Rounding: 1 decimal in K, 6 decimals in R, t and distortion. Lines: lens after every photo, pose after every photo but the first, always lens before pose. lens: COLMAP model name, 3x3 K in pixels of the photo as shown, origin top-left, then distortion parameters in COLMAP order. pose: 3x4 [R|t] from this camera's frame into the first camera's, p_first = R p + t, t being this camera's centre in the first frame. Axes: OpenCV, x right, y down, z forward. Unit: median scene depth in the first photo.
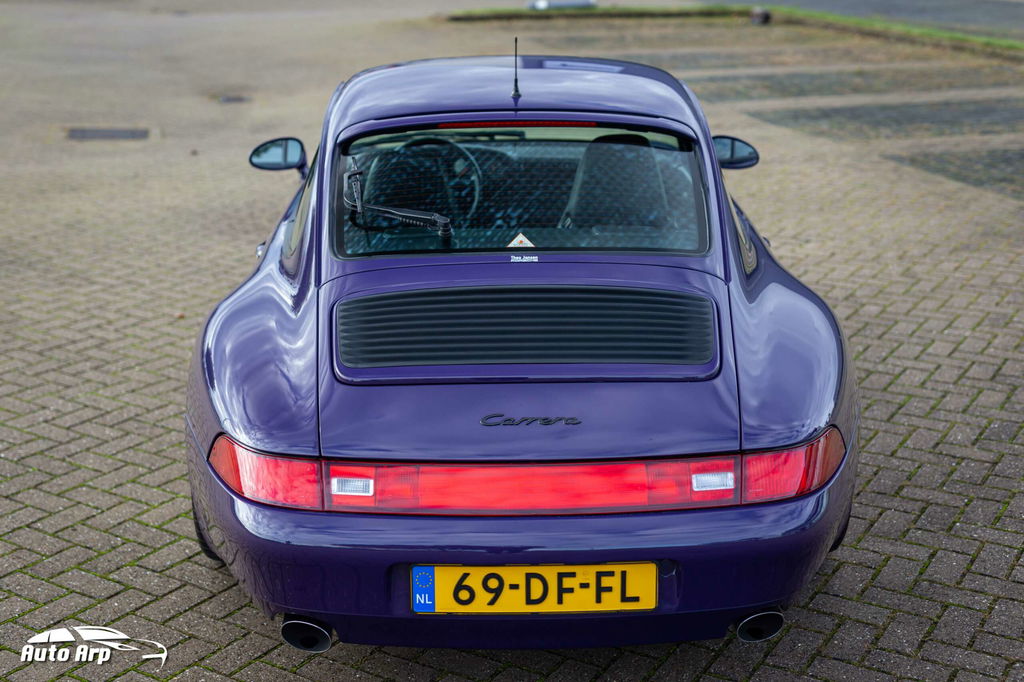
lens RADIAL K [[1432.8, 0, 513.1], [0, 1432.8, 359.6], [0, 0, 1]] dist [0.010378, -0.032598]
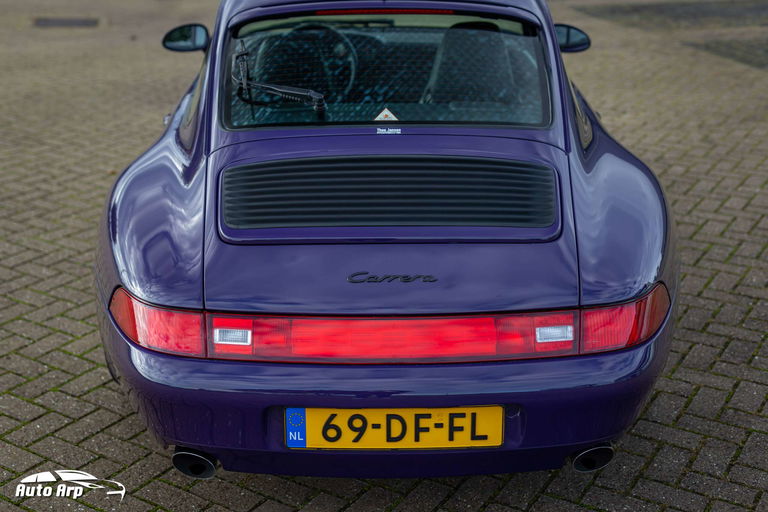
lens RADIAL K [[1074.6, 0, 384.9], [0, 1074.6, 270.0], [0, 0, 1]] dist [0.010378, -0.032598]
pose [[0.999974, 0.005839, -0.004257, 0.009119], [-0.005540, 0.997733, 0.067075, -0.018190], [0.004639, -0.067049, 0.997739, 0.146987]]
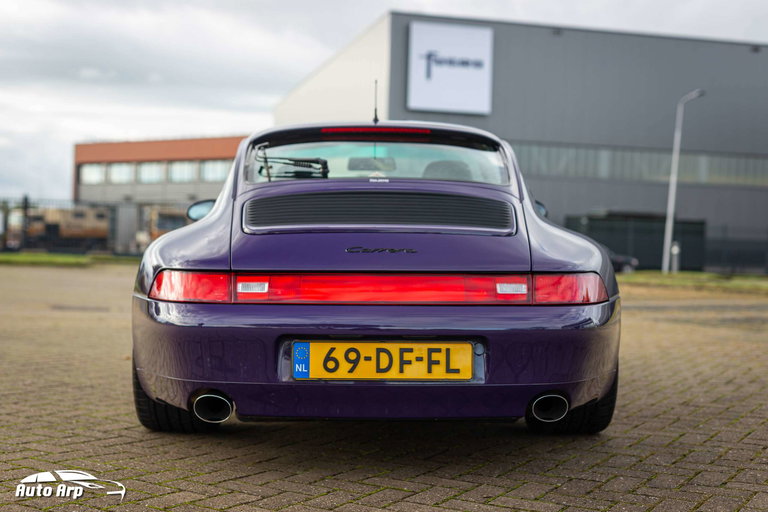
lens RADIAL K [[1074.6, 0, 384.9], [0, 1074.6, 270.0], [0, 0, 1]] dist [0.010378, -0.032598]
pose [[0.999903, 0.013122, 0.004579, 0.009839], [-0.011297, 0.959310, -0.282129, 0.323280], [-0.008094, 0.282050, 0.959366, -0.004915]]
